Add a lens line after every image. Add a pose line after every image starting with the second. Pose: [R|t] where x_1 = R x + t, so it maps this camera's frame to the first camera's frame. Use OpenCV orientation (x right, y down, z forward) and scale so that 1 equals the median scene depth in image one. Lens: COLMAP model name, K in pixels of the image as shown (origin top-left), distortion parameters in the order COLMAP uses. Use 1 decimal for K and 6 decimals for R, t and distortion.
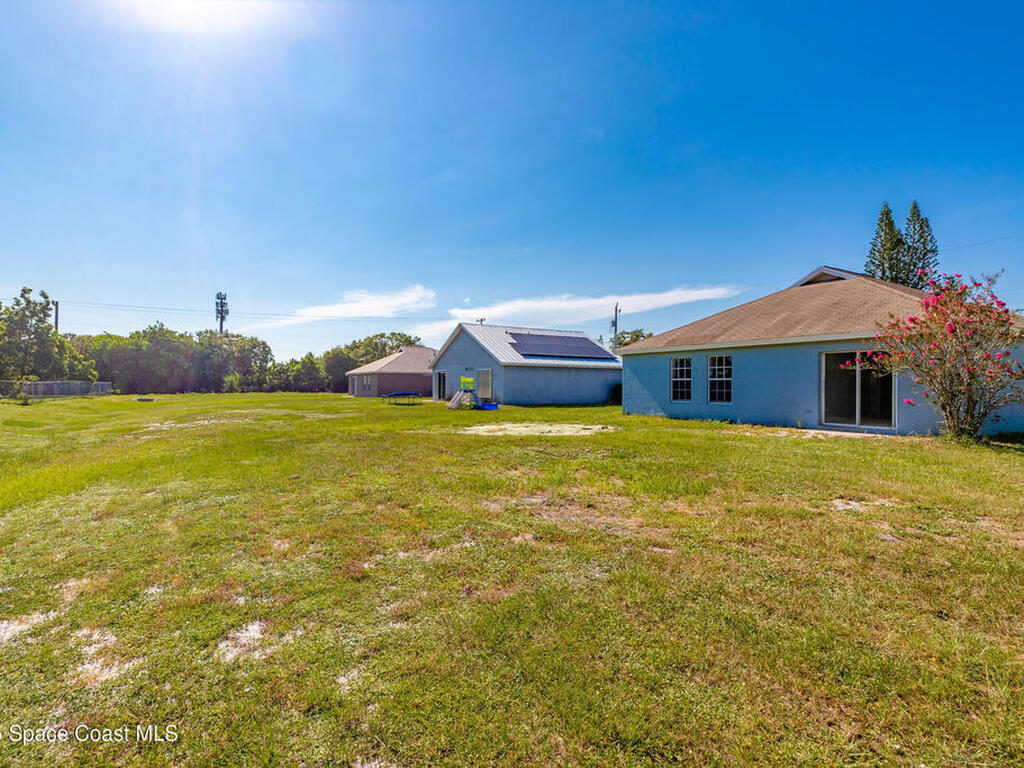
lens RADIAL K [[511.4, 0, 512.0], [0, 511.4, 384.0], [0, 0, 1]] dist [-0.003428, -0.000043]
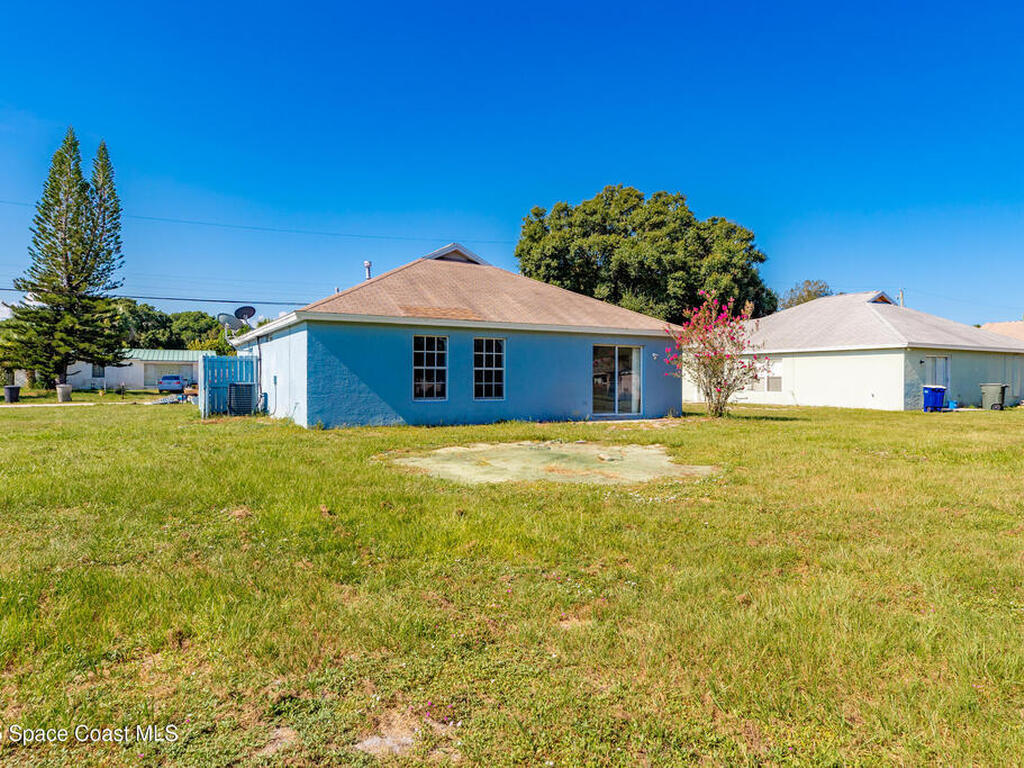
lens RADIAL K [[632.9, 0, 512.0], [0, 632.9, 384.0], [0, 0, 1]] dist [-0.001429, -0.003098]
pose [[0.042322, -0.015103, 0.998990, -0.679253], [-0.009146, 0.999838, 0.015503, -0.001754], [-0.999062, -0.009793, 0.042177, 1.149373]]
